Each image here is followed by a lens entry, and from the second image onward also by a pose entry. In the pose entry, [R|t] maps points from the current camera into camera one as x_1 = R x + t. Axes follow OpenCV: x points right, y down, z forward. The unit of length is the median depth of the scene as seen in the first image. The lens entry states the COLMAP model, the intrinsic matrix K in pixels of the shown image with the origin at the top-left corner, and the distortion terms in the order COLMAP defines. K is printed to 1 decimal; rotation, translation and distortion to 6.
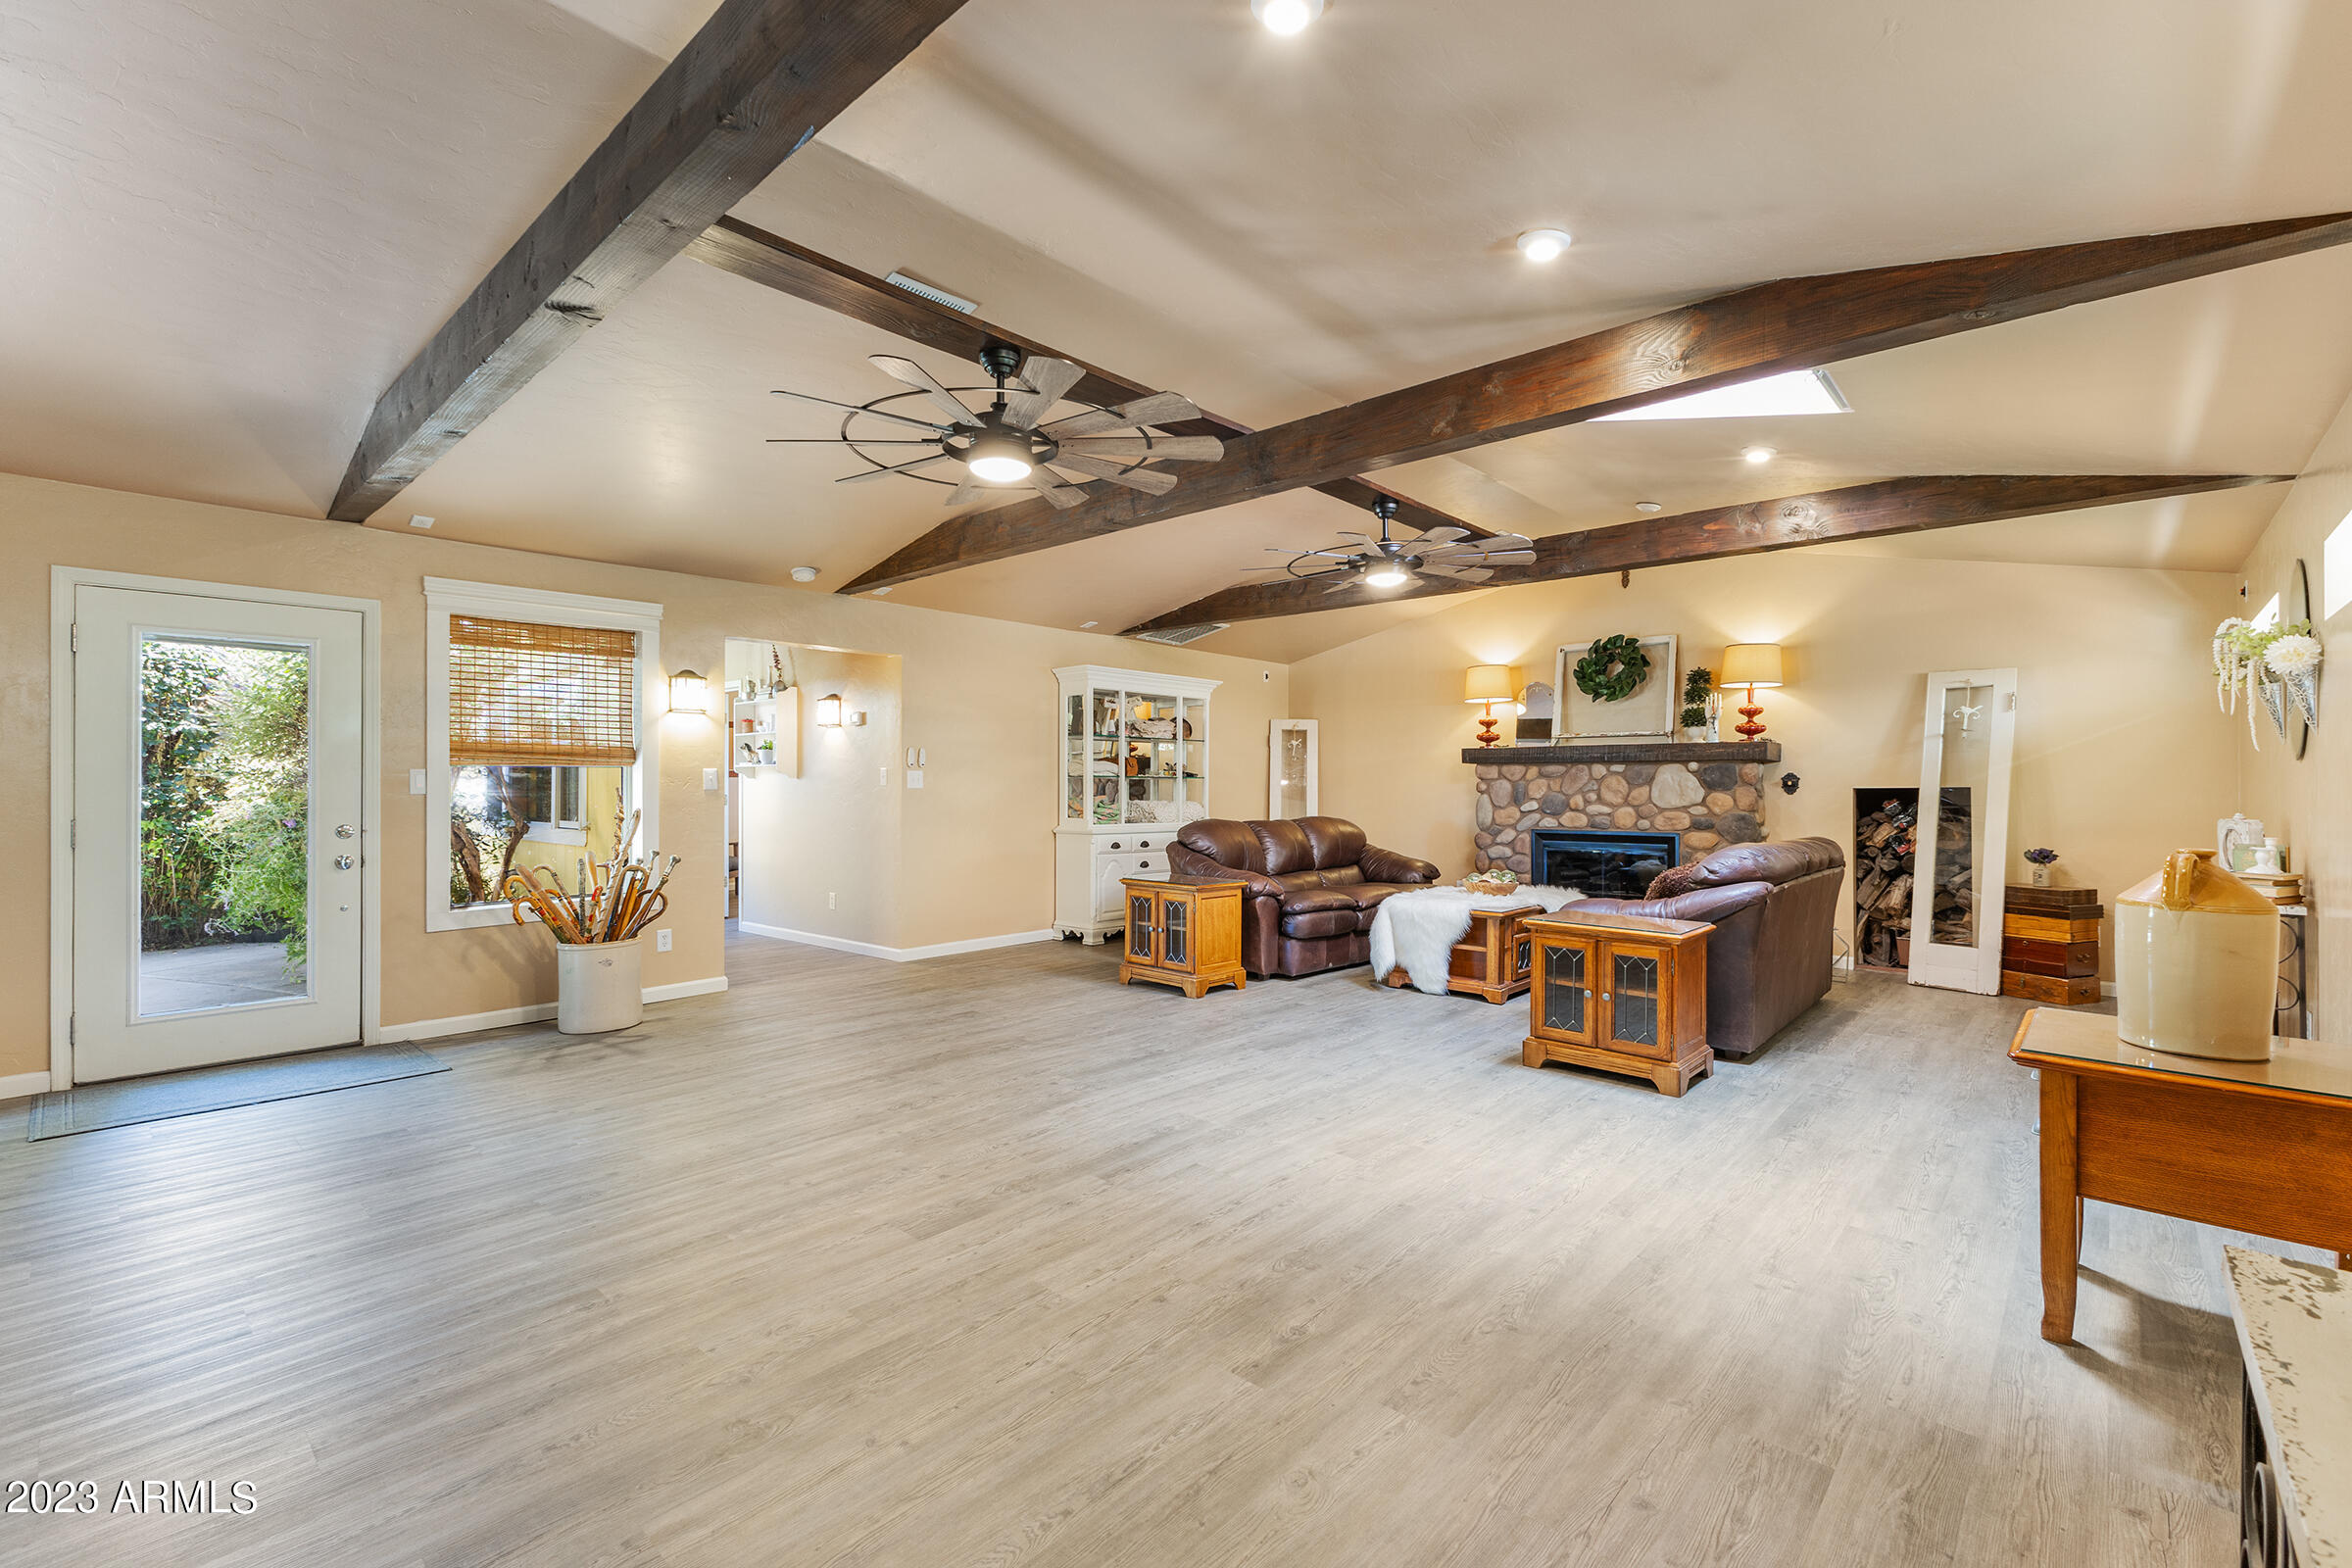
lens RADIAL K [[1016.3, 0, 1170.6], [0, 1016.3, 779.0], [0, 0, 1]] dist [-0.000140, -0.000291]
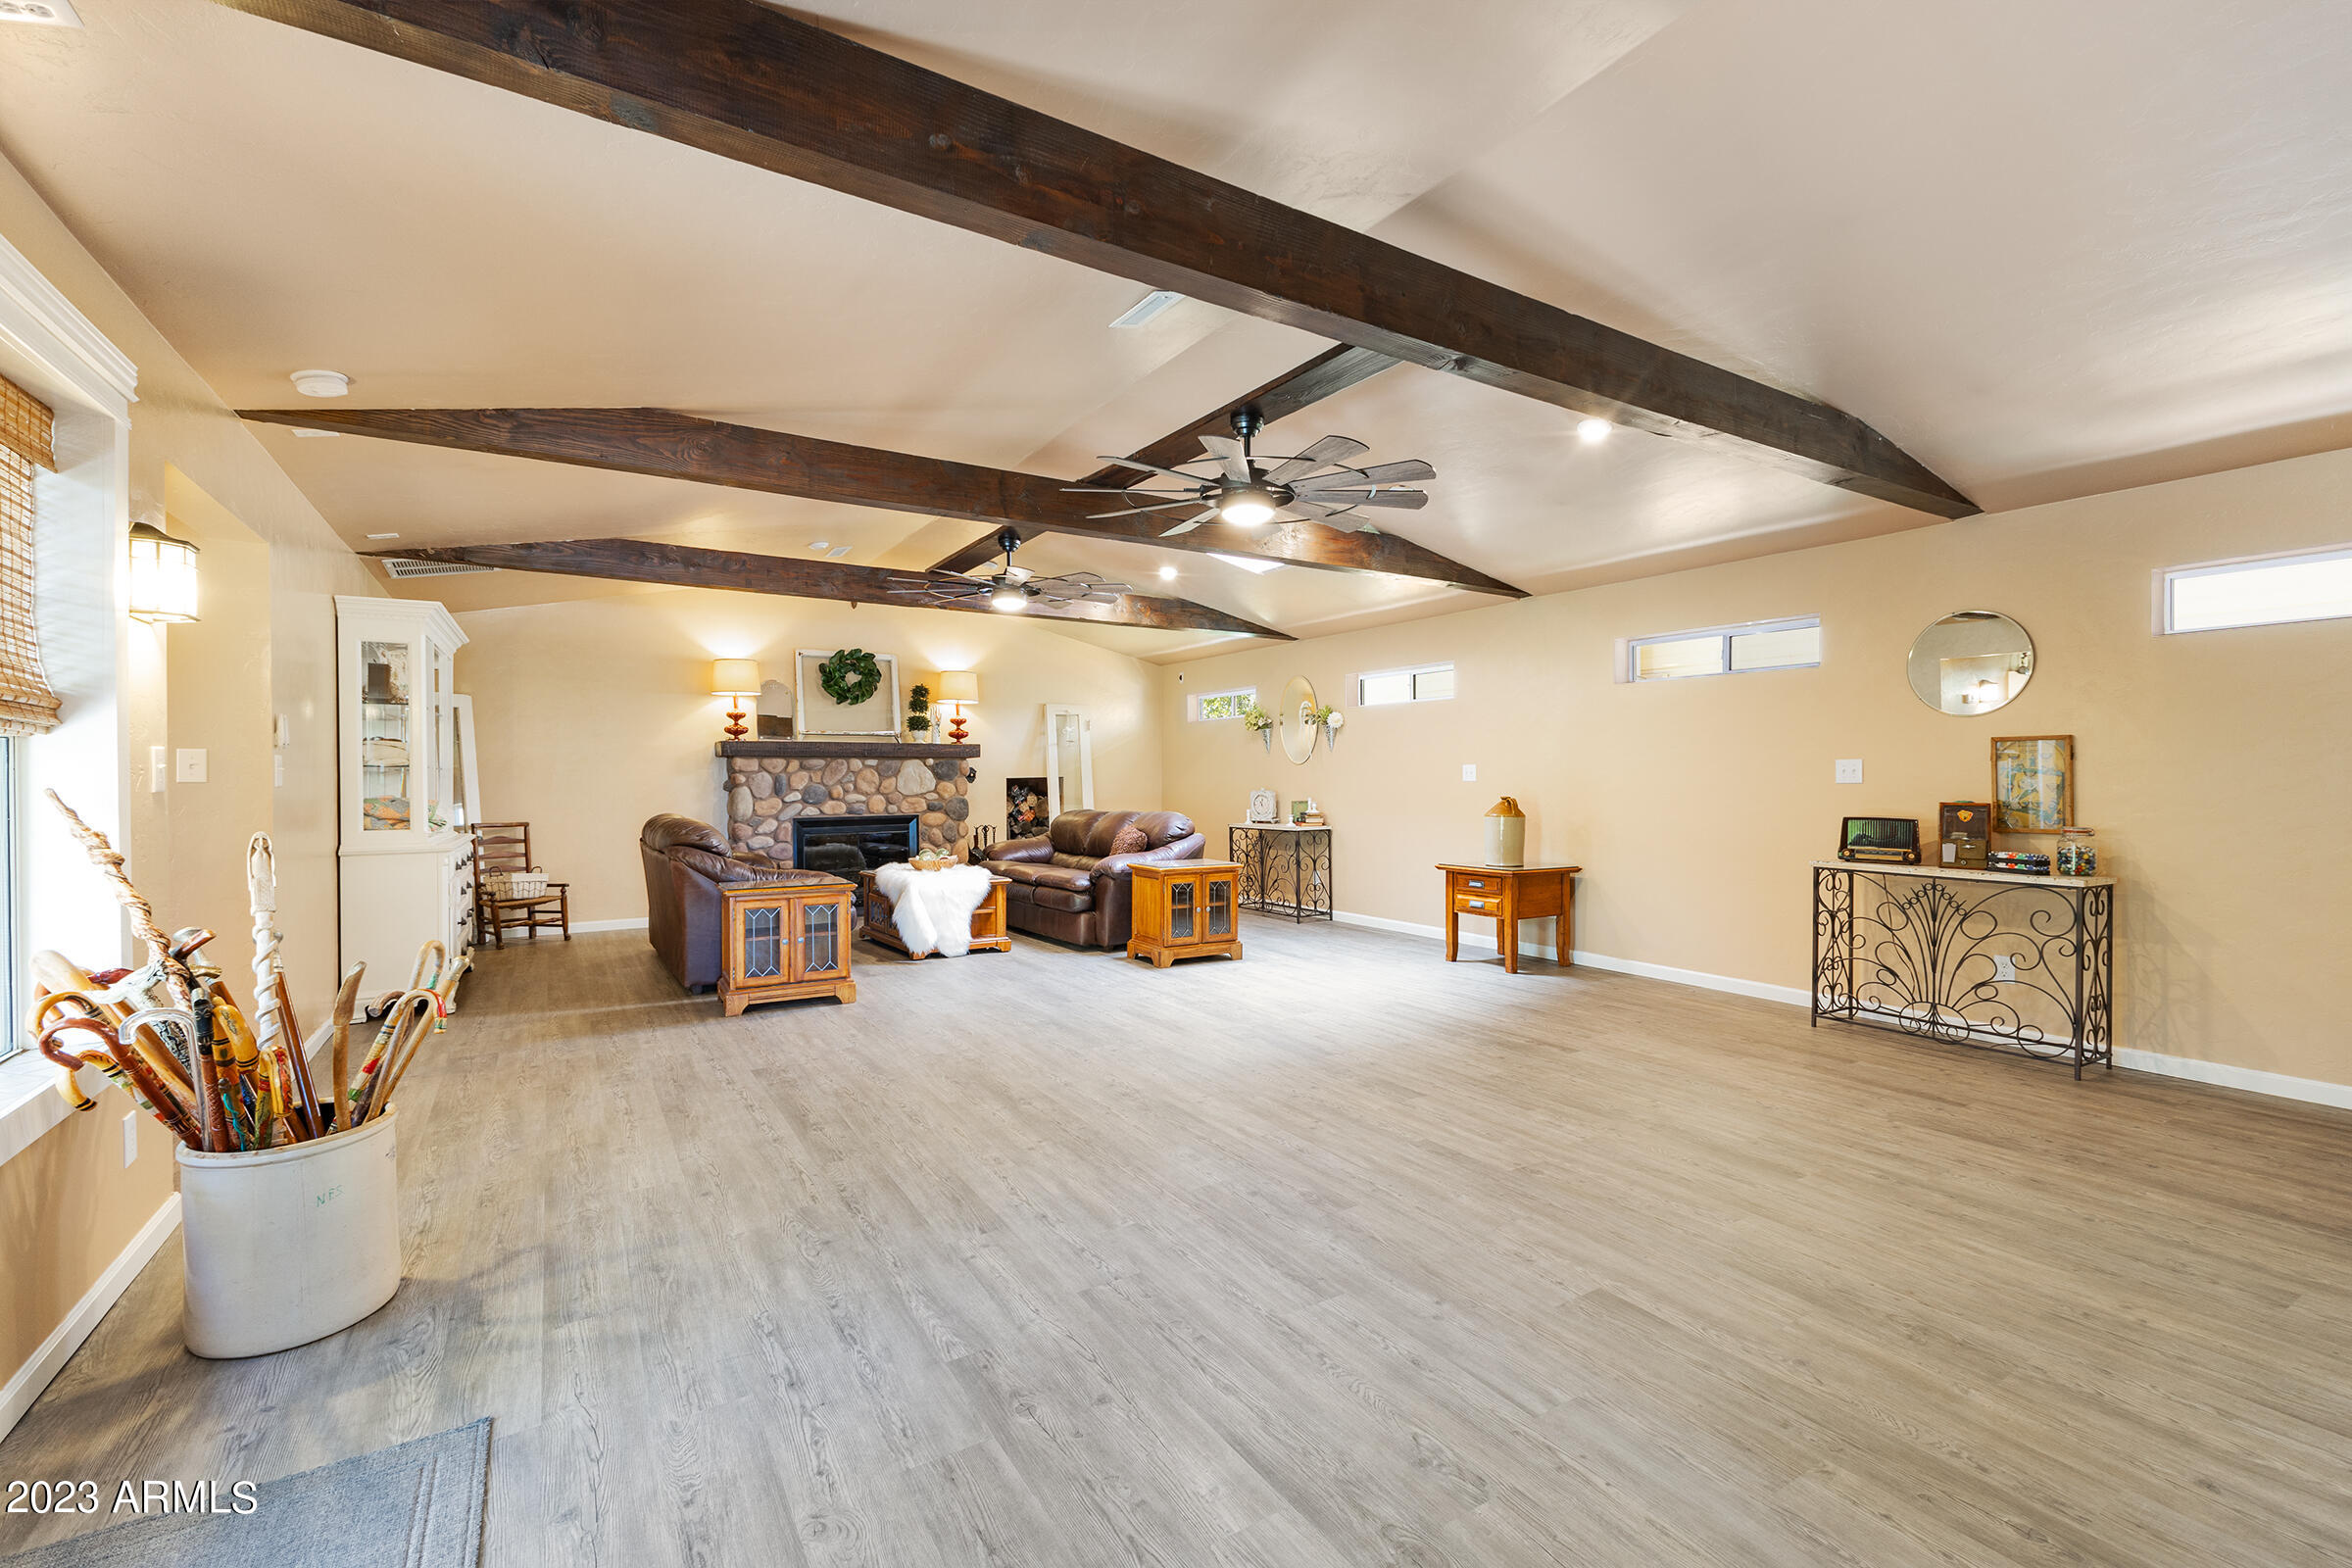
lens RADIAL K [[1016.3, 0, 1188.6], [0, 1016.3, 780.2], [0, 0, 1]] dist [-0.000140, -0.000291]
pose [[0.263746, -0.006381, 0.964571, -0.628703], [-0.002248, 0.999971, 0.007230, 0.000544], [-0.964590, -0.004075, 0.263724, 0.348545]]
